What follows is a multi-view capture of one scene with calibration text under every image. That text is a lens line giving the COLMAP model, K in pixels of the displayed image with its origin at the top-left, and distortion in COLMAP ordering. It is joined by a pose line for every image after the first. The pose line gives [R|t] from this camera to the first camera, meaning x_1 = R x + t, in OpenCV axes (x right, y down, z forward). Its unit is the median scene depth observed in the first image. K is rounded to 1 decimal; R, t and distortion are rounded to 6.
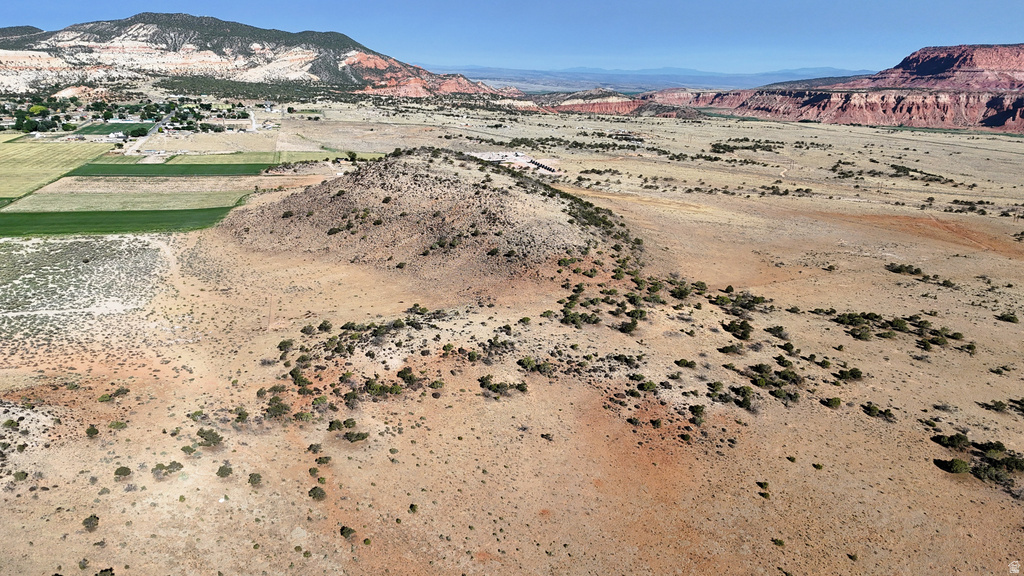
lens RADIAL K [[743.7, 0, 510.0], [0, 743.7, 283.8], [0, 0, 1]] dist [0.053799, -0.045559]
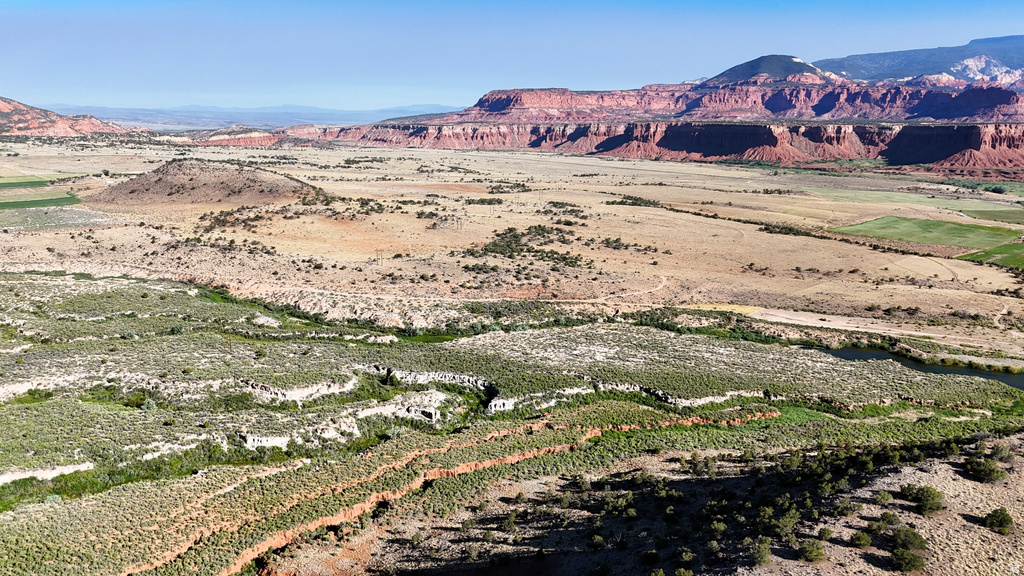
lens RADIAL K [[743.7, 0, 511.5], [0, 743.7, 292.1], [0, 0, 1]] dist [0.053799, -0.045559]
pose [[0.885532, -0.125122, 0.447412, -0.060499], [0.141037, 0.990002, -0.002285, 0.055922], [-0.442653, 0.065125, 0.894325, -0.208439]]
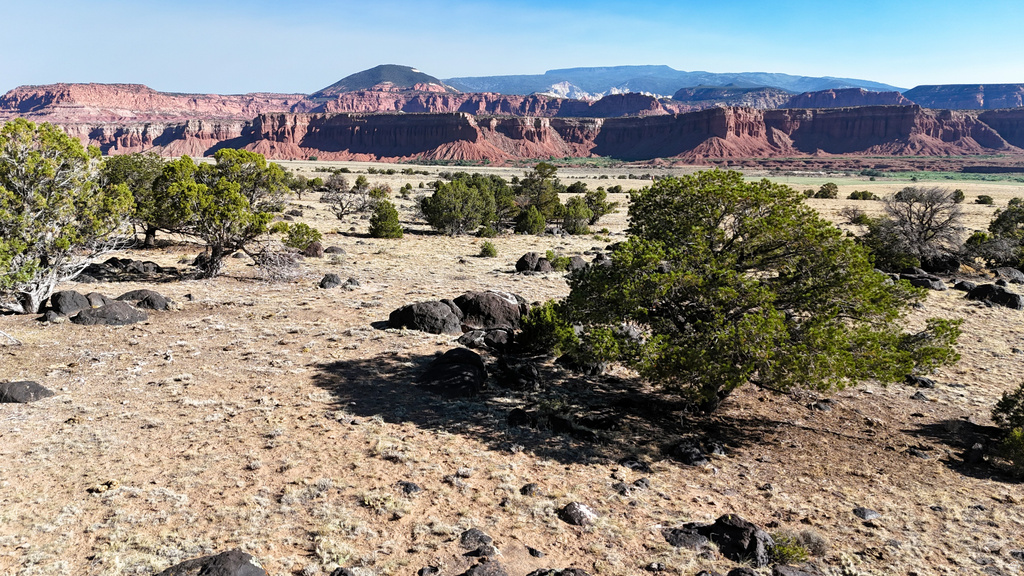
lens RADIAL K [[743.7, 0, 513.0], [0, 743.7, 289.7], [0, 0, 1]] dist [0.053799, -0.045559]
pose [[0.537189, -0.179919, 0.824049, 0.103936], [0.240558, 0.969088, 0.054769, 0.023097], [-0.808431, 0.168810, 0.563864, 0.071961]]
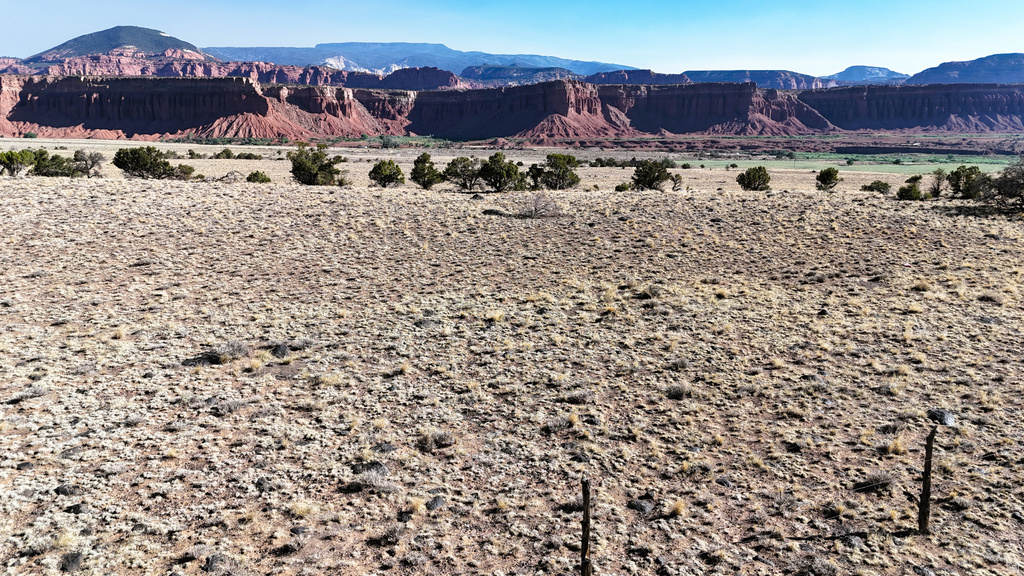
lens RADIAL K [[743.7, 0, 514.0], [0, 743.7, 286.1], [0, 0, 1]] dist [0.053799, -0.045559]
pose [[0.265241, -0.219308, 0.938910, 0.179187], [0.262376, 0.953457, 0.148585, 0.006247], [-0.927796, 0.206937, 0.310437, 0.147969]]
